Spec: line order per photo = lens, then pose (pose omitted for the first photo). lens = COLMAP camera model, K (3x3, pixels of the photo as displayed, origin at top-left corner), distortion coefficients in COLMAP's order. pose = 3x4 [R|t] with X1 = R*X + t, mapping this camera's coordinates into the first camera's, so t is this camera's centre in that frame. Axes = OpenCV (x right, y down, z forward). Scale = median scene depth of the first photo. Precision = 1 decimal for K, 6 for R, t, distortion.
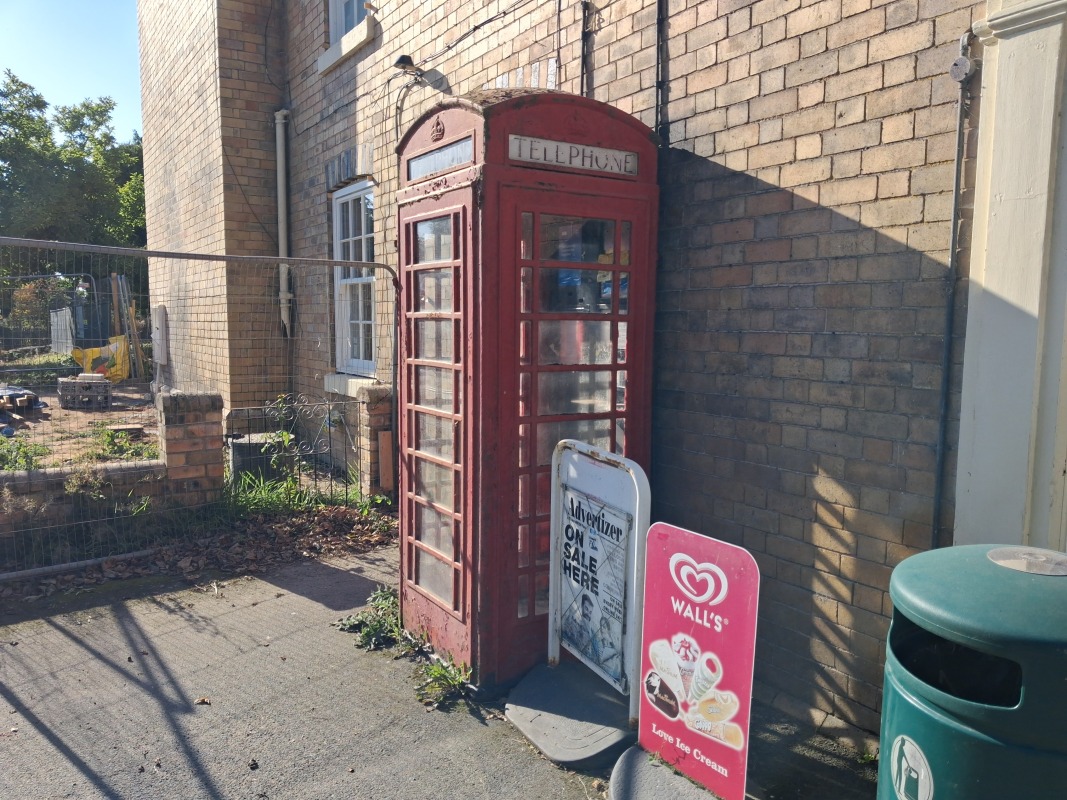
lens RADIAL K [[817.4, 0, 551.4], [0, 817.4, 393.4], [0, 0, 1]] dist [0.034535, -0.060224]
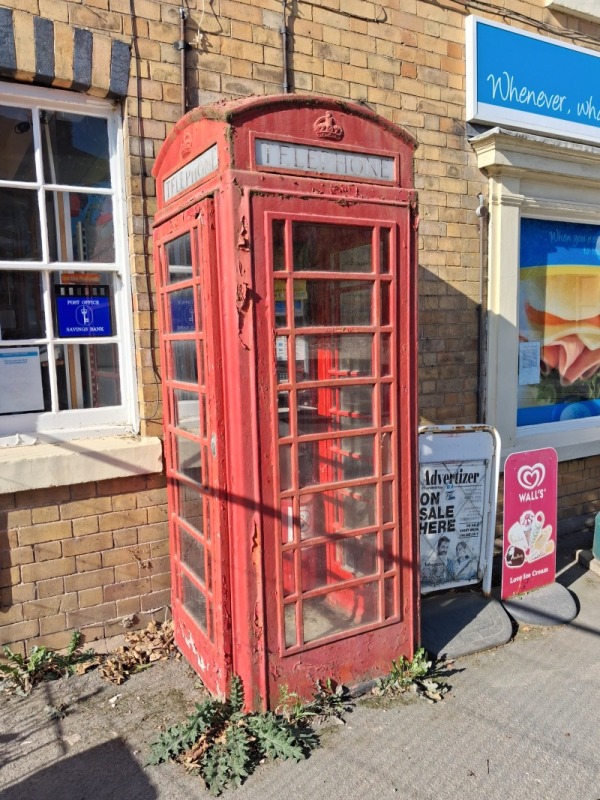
lens RADIAL K [[612.8, 0, 283.1], [0, 612.8, 404.0], [0, 0, 1]] dist [0.034535, -0.060224]
pose [[0.087560, -0.120568, 0.988836, -0.852759], [0.120937, 0.986593, 0.109585, -0.099602], [-0.988791, 0.109992, 0.100967, 1.015213]]
